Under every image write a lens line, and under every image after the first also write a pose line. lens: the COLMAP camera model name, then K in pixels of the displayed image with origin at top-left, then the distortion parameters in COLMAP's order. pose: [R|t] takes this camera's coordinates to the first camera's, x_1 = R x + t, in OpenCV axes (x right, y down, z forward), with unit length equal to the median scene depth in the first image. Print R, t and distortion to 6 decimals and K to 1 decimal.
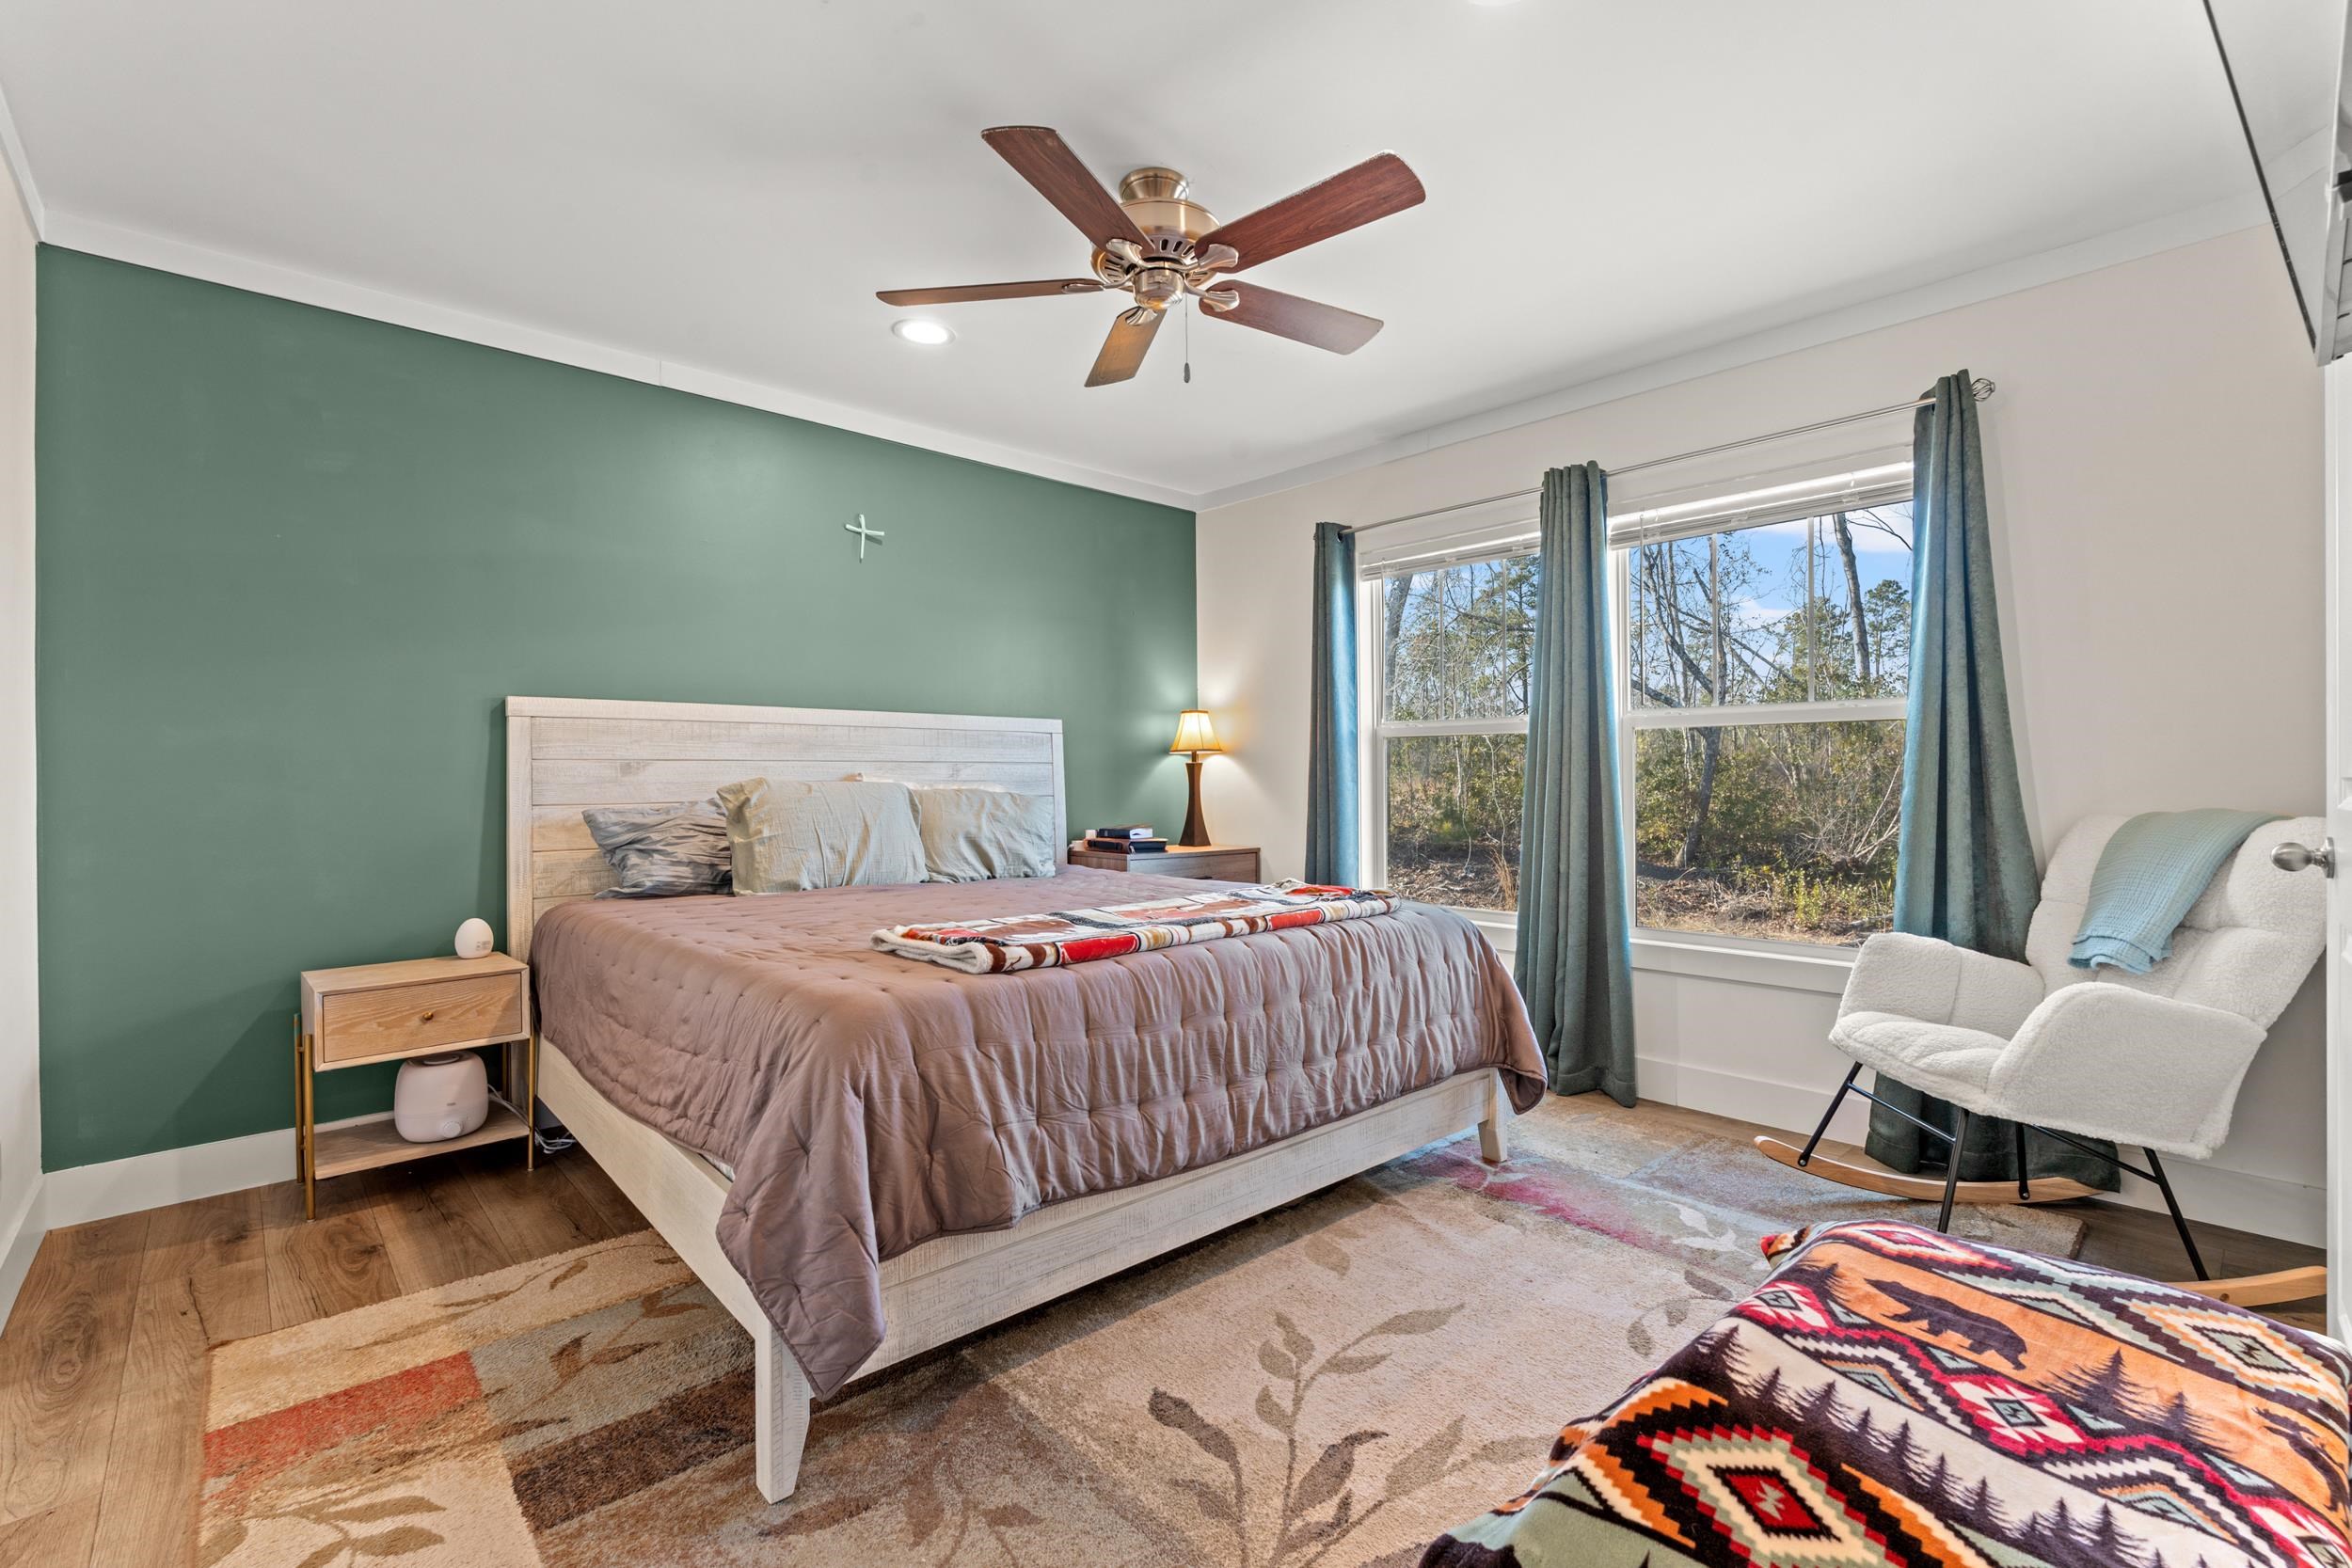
lens RADIAL K [[1031.5, 0, 1194.3], [0, 1031.5, 779.1], [0, 0, 1]] dist [-0.007825, -0.000127]
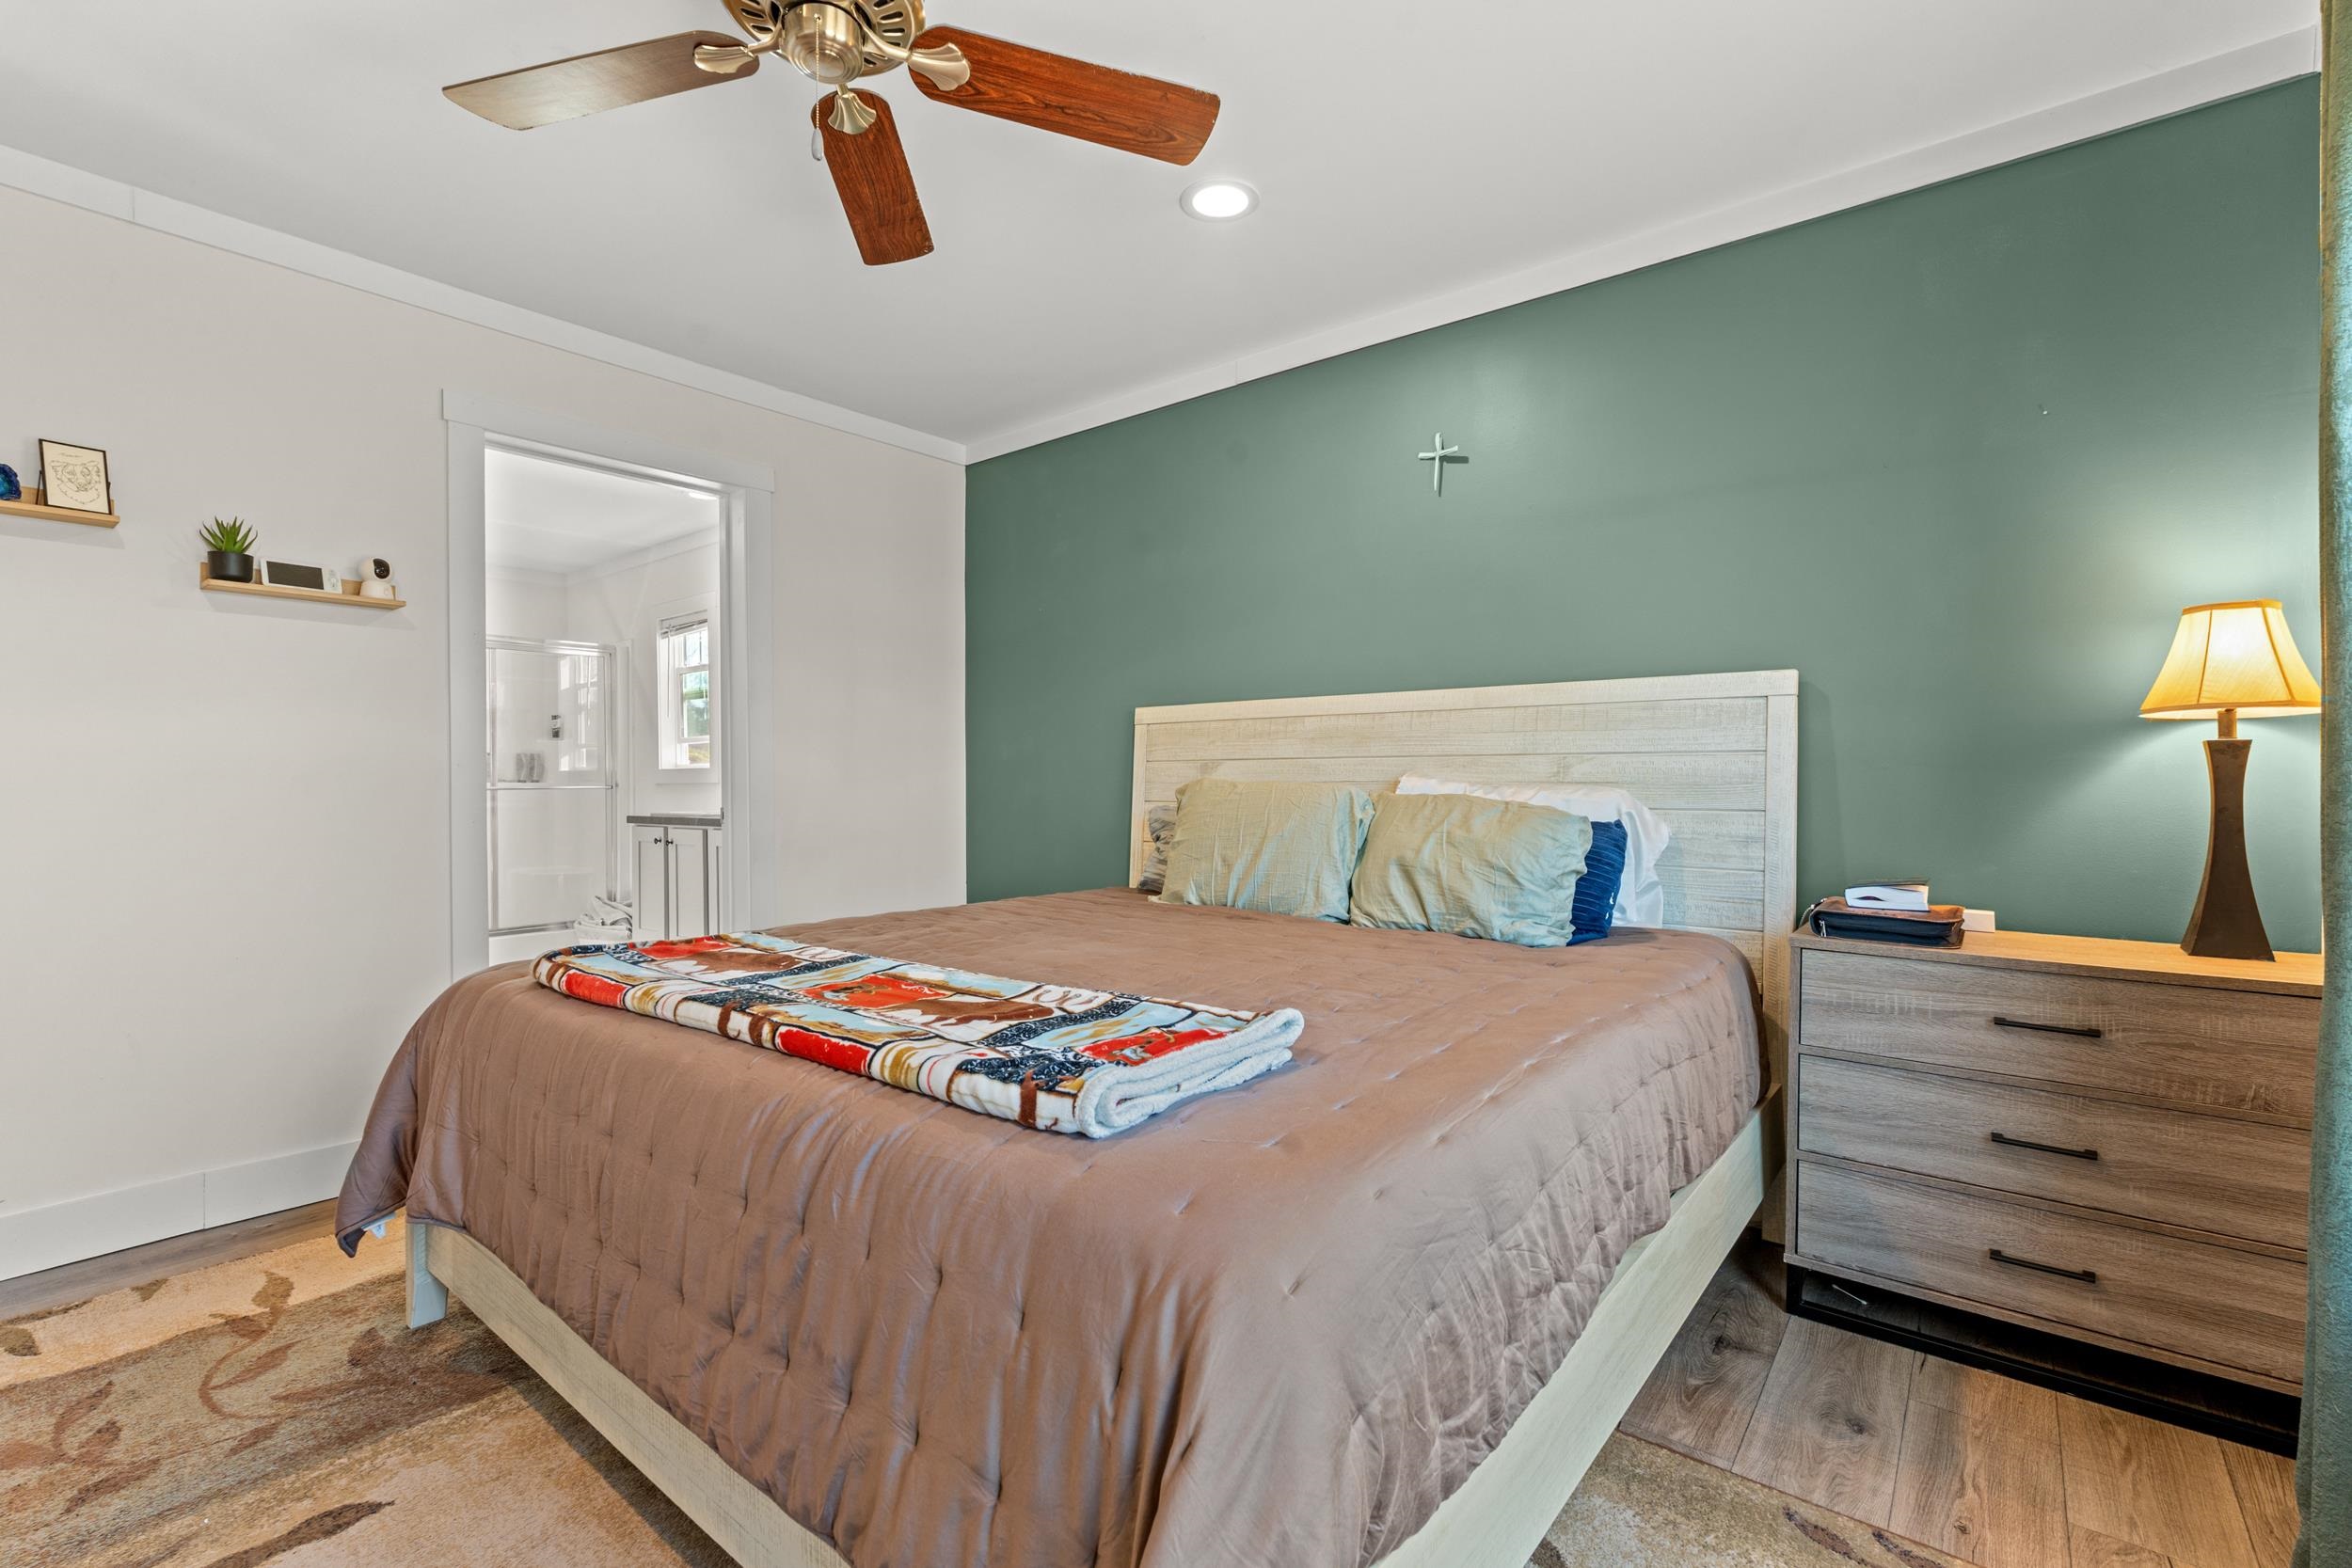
lens RADIAL K [[1031.5, 0, 1194.3], [0, 1031.5, 779.1], [0, 0, 1]] dist [-0.007825, -0.000127]
pose [[0.148643, 0.005088, -0.988878, 0.459771], [0.001215, 0.999985, 0.005327, -0.004662], [0.988890, -0.001993, 0.148634, 0.790279]]
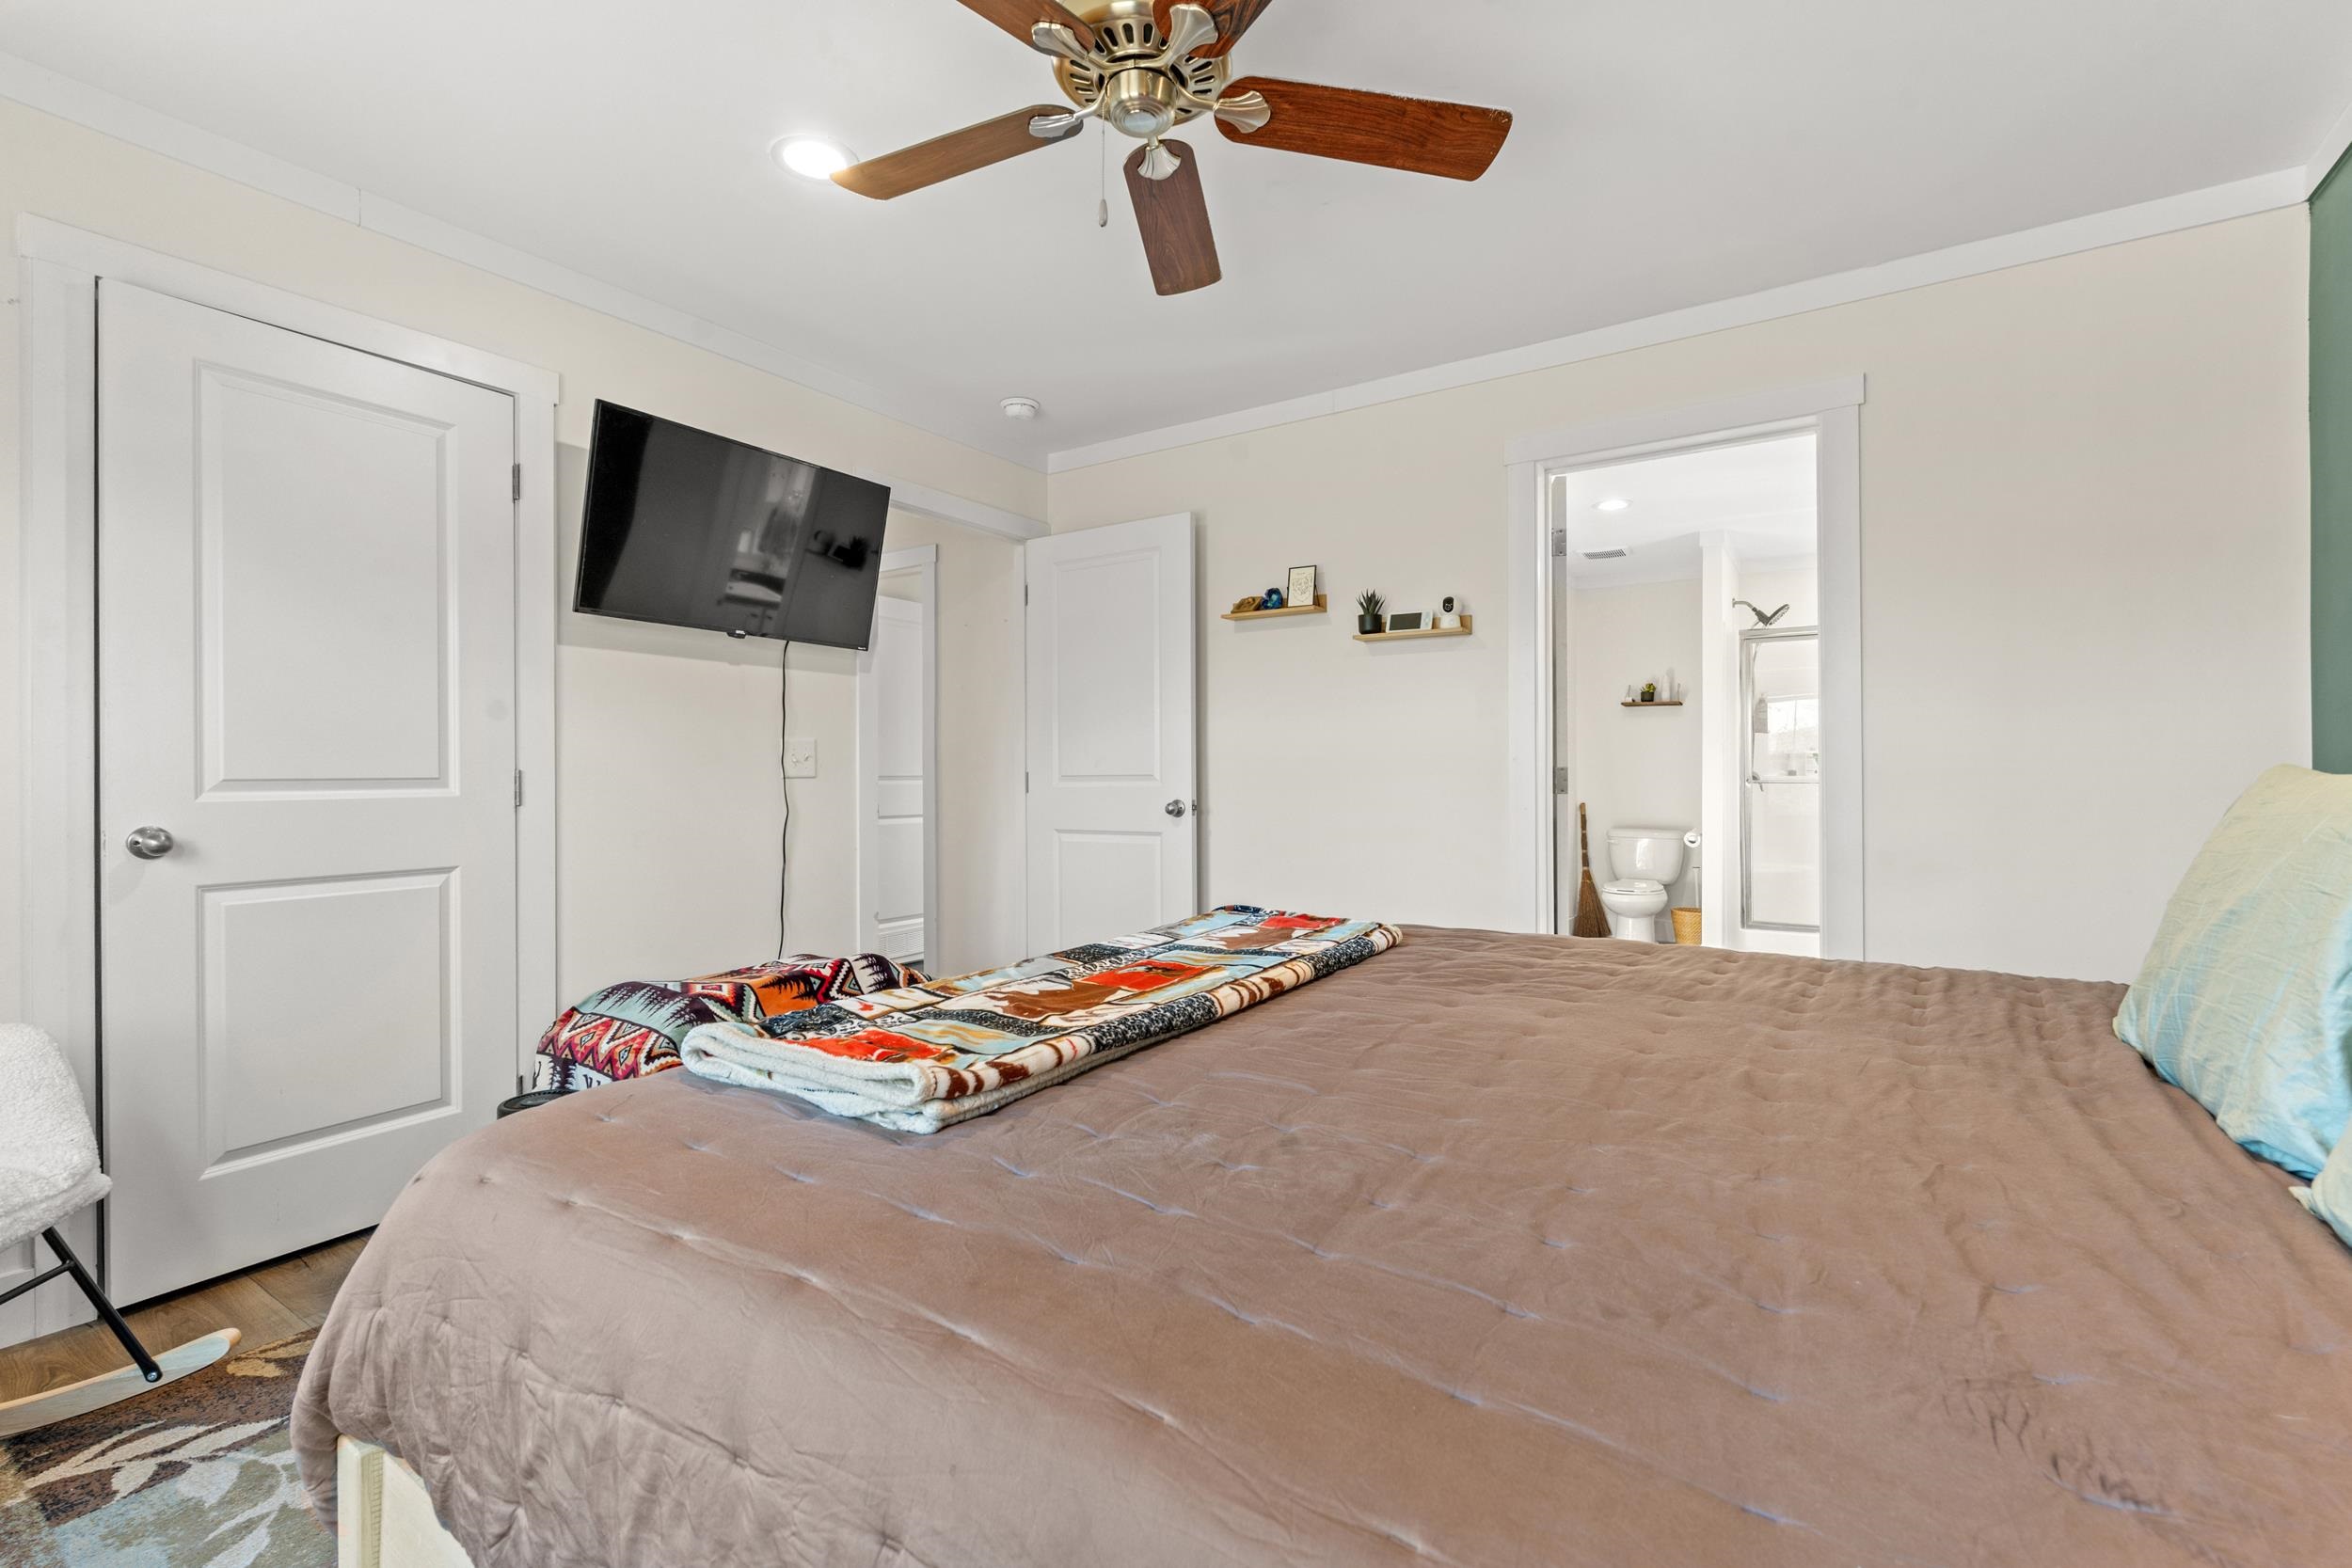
lens RADIAL K [[1031.5, 0, 1194.3], [0, 1031.5, 779.1], [0, 0, 1]] dist [-0.007825, -0.000127]
pose [[-0.972929, 0.007172, -0.230992, 0.069964], [0.005302, 0.999948, 0.008713, -0.003398], [0.231042, 0.007252, -0.972917, 1.198837]]
